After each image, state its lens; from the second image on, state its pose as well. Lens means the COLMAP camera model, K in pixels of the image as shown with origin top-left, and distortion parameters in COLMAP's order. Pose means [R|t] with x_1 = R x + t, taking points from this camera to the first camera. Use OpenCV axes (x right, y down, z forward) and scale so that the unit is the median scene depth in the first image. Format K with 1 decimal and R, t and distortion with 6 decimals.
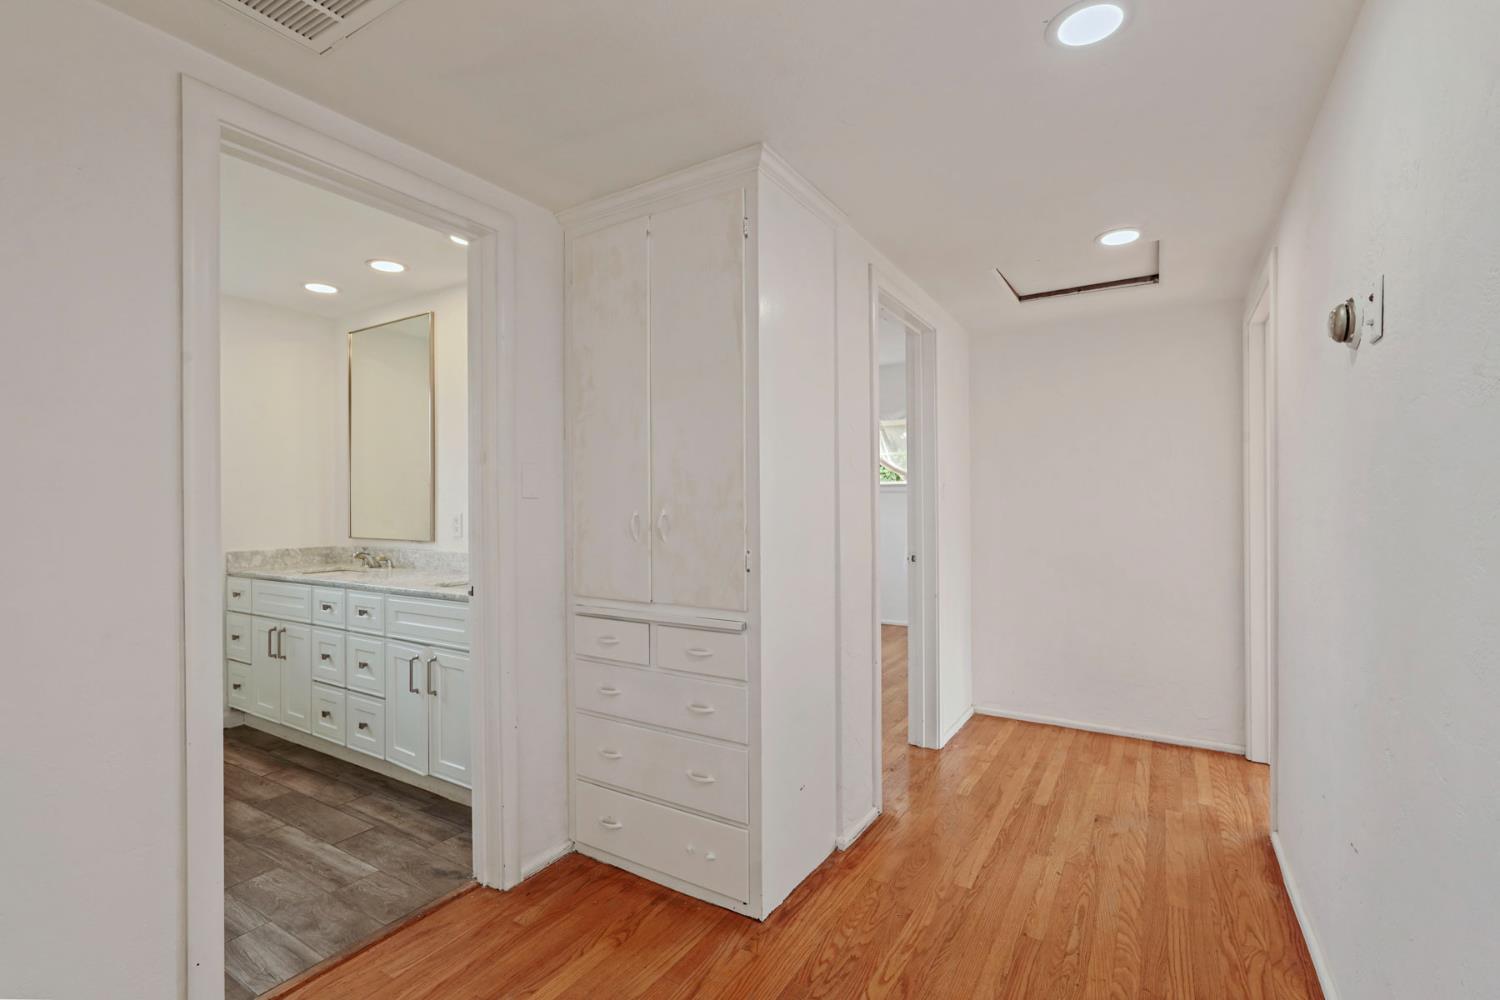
lens RADIAL K [[666.8, 0, 748.6], [0, 666.8, 503.8], [0, 0, 1]] dist [-0.003049, -0.000261]
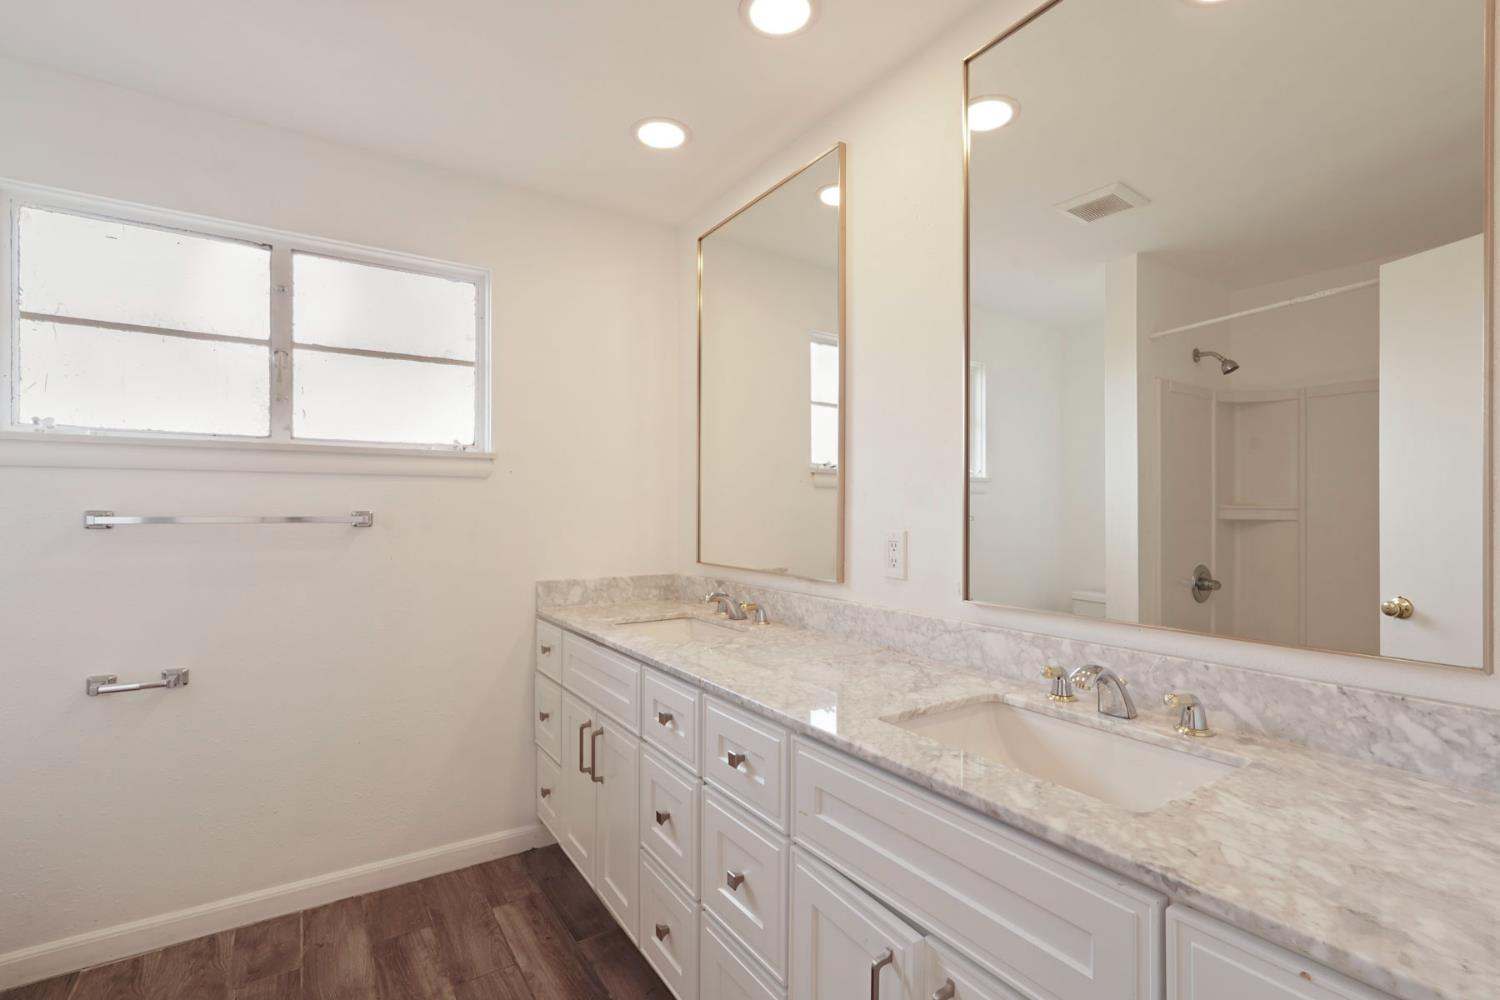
lens RADIAL K [[666.8, 0, 751.6], [0, 666.8, 503.5], [0, 0, 1]] dist [-0.003049, -0.000261]
pose [[0.905238, 0.002677, -0.424897, -0.307950], [-0.006436, 0.999952, -0.007412, -0.000575], [0.424857, 0.009444, 0.905211, 0.486405]]
